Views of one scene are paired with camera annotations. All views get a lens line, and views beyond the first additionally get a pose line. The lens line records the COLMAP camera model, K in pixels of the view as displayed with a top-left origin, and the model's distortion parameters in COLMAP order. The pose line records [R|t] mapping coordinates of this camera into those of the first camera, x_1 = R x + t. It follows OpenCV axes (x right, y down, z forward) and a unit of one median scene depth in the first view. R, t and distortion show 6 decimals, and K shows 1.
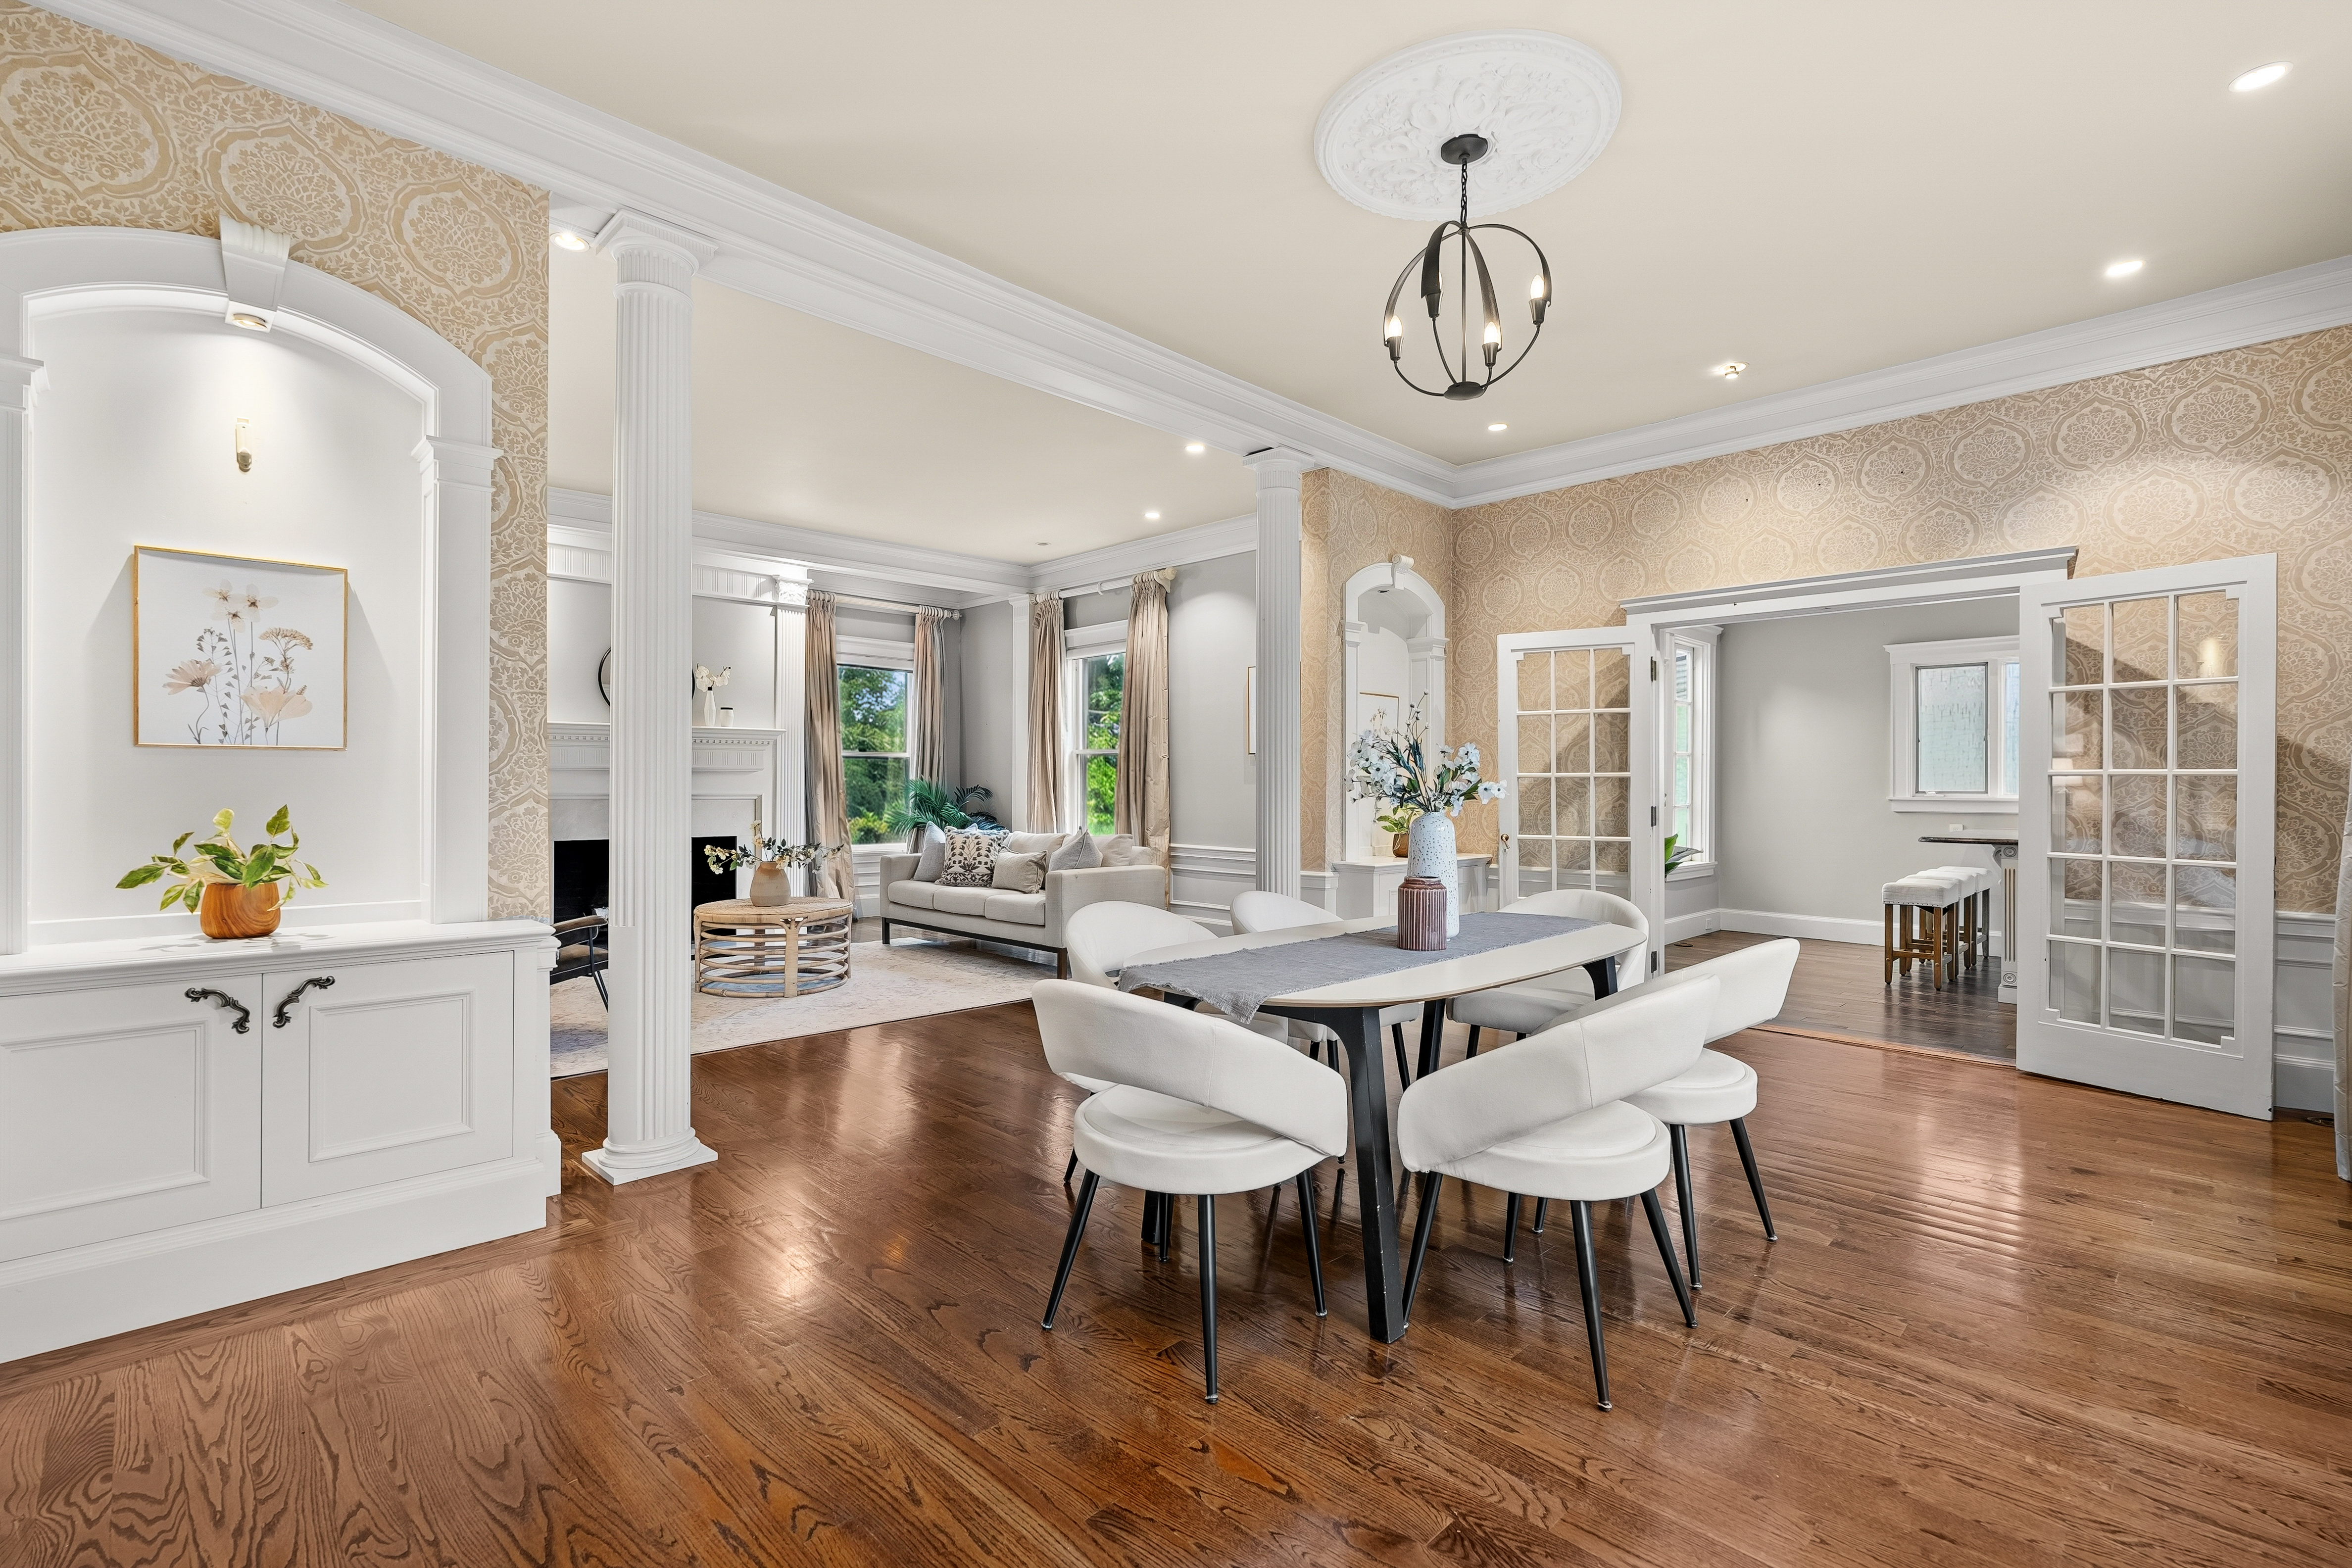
lens RADIAL K [[1062.7, 0, 1179.3], [0, 1062.7, 786.5], [0, 0, 1]] dist [-0.005350, 0.000790]
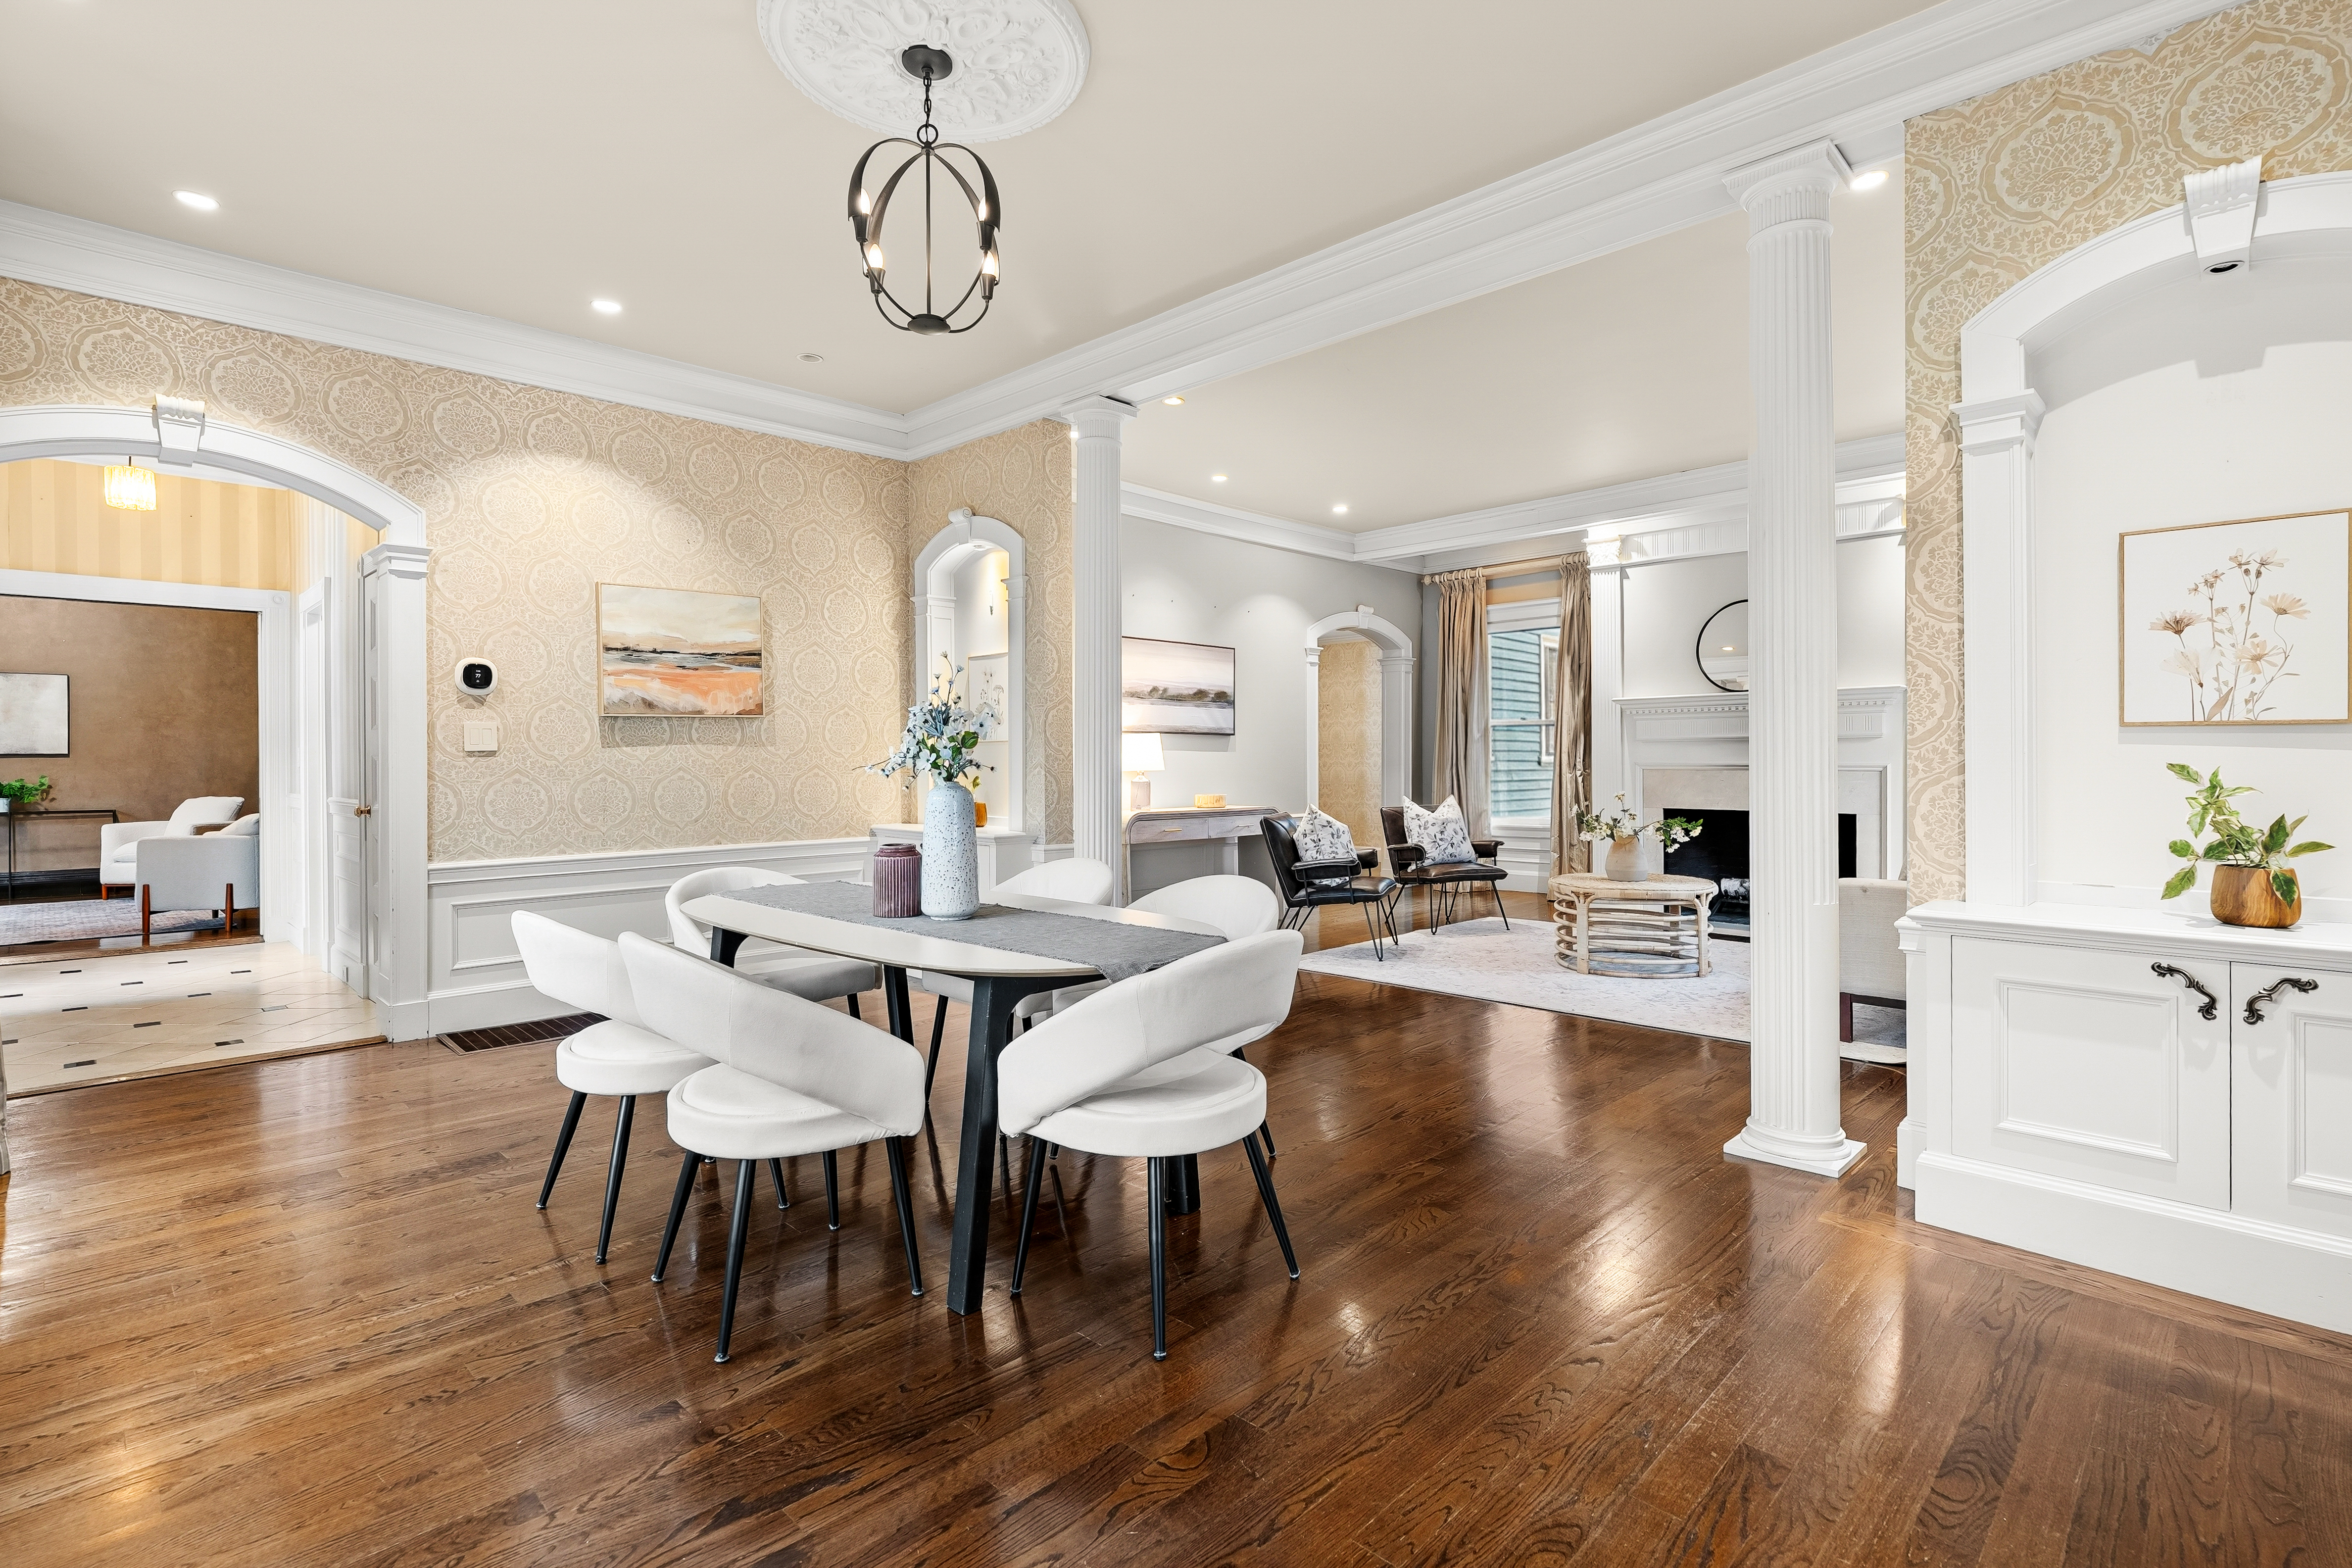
lens RADIAL K [[1103.7, 0, 1189.7], [0, 1103.7, 759.3], [0, 0, 1]] dist [-0.004131, -0.000126]
pose [[0.021052, -0.002858, -0.999774, 0.618269], [0.003102, 0.999991, -0.002793, 0.004542], [0.999774, -0.003042, 0.021061, 0.606627]]
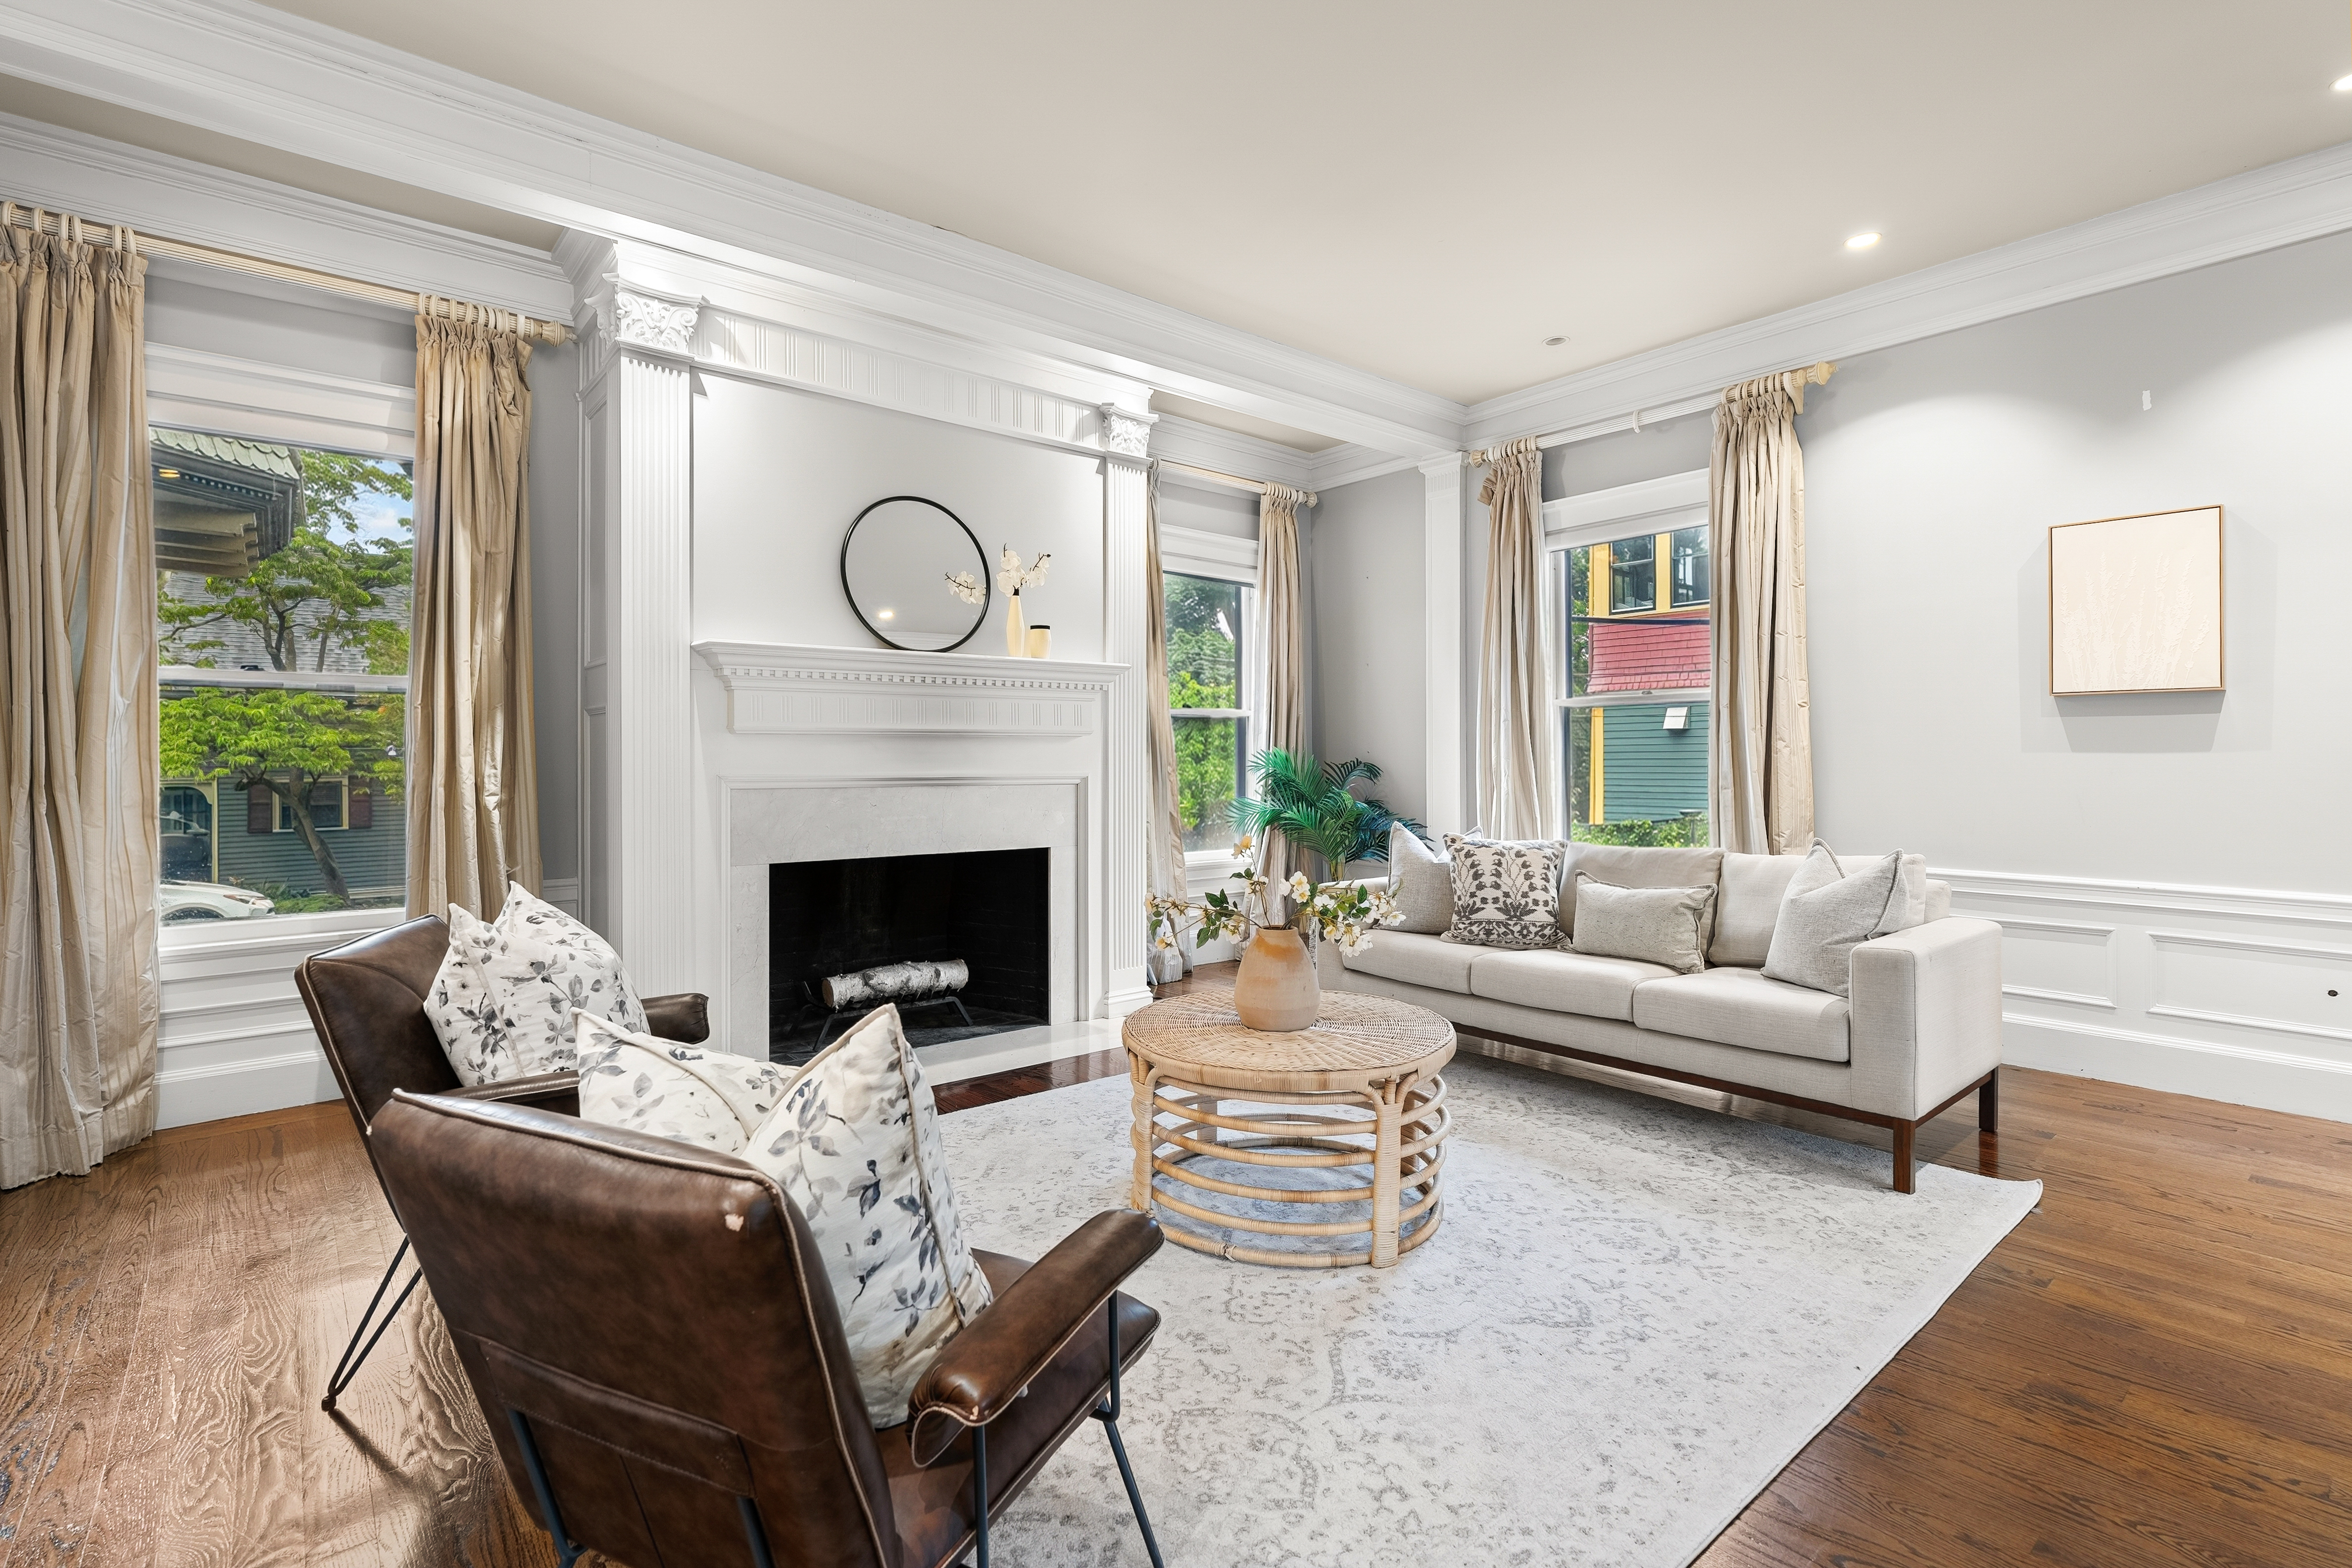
lens RADIAL K [[1086.8, 0, 1180.9], [0, 1086.8, 763.5], [0, 0, 1]] dist [-0.004096, 0.000444]
pose [[0.996650, -0.006655, -0.081513, -0.401975], [0.006714, 0.999977, 0.000445, 0.000770], [0.081509, -0.000991, 0.996672, 0.554859]]
